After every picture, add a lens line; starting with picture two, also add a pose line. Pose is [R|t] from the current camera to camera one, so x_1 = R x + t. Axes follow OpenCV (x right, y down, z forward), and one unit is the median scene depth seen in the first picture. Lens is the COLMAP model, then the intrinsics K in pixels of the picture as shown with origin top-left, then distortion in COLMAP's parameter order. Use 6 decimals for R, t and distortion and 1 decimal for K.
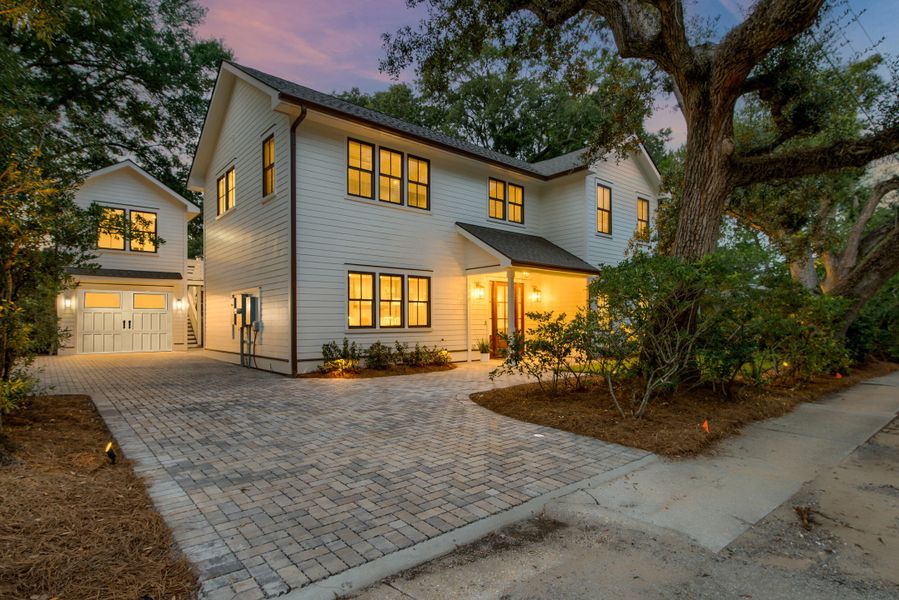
lens RADIAL K [[467.6, 0, 451.7], [0, 467.6, 322.6], [0, 0, 1]] dist [0.004999, 0.000670]
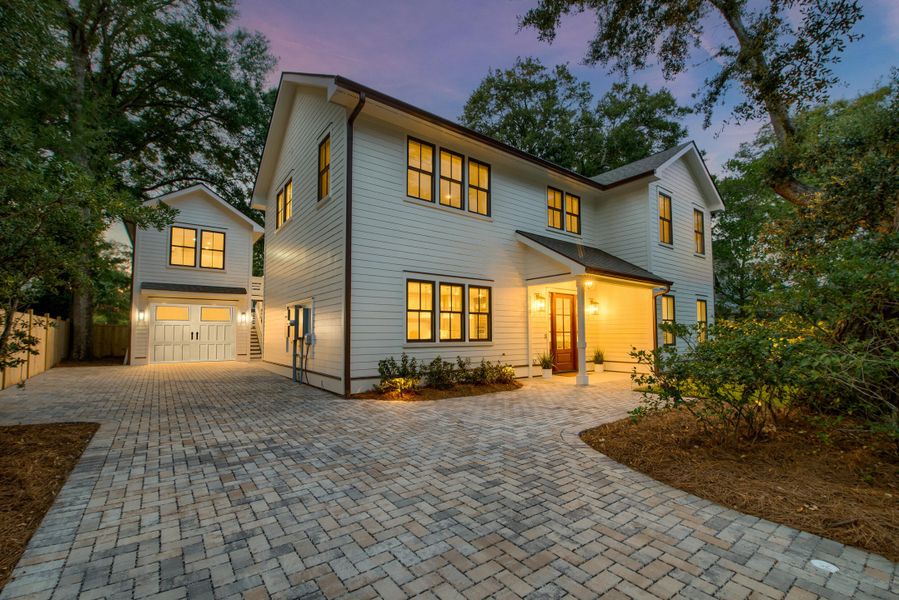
lens RADIAL K [[382.6, 0, 450.0], [0, 382.6, 318.3], [0, 0, 1]] dist [-0.008242, -0.000440]
pose [[0.997779, 0.000819, -0.066604, -0.080259], [-0.003681, 0.999074, -0.042859, -0.001879], [0.066507, 0.043009, 0.996859, 0.243065]]
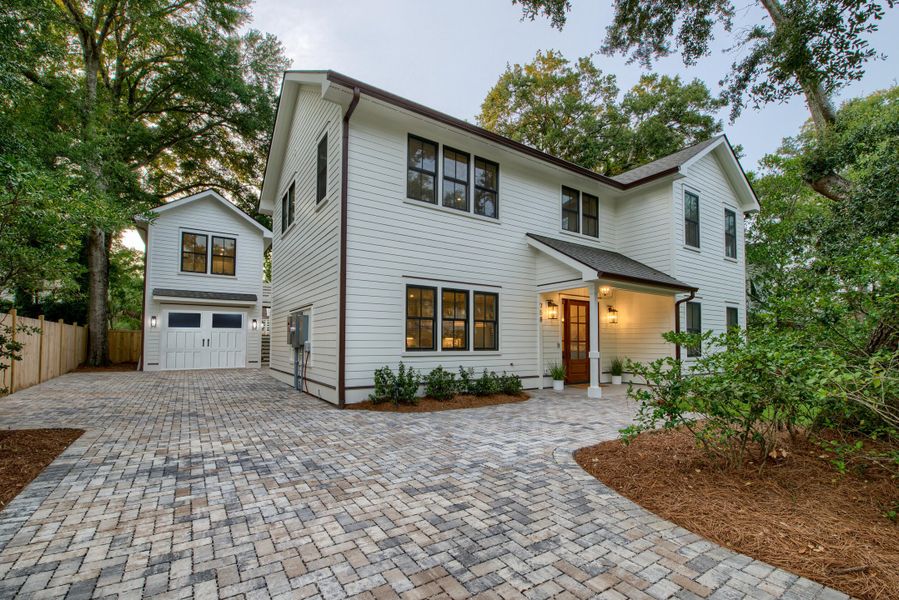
lens RADIAL K [[391.3, 0, 453.0], [0, 391.3, 333.1], [0, 0, 1]] dist [-0.011614, -0.000282]
pose [[0.992664, 0.007958, -0.120644, -0.042925], [-0.011053, 0.999626, -0.025008, -0.002565], [0.120400, 0.026158, 0.992381, 0.265932]]
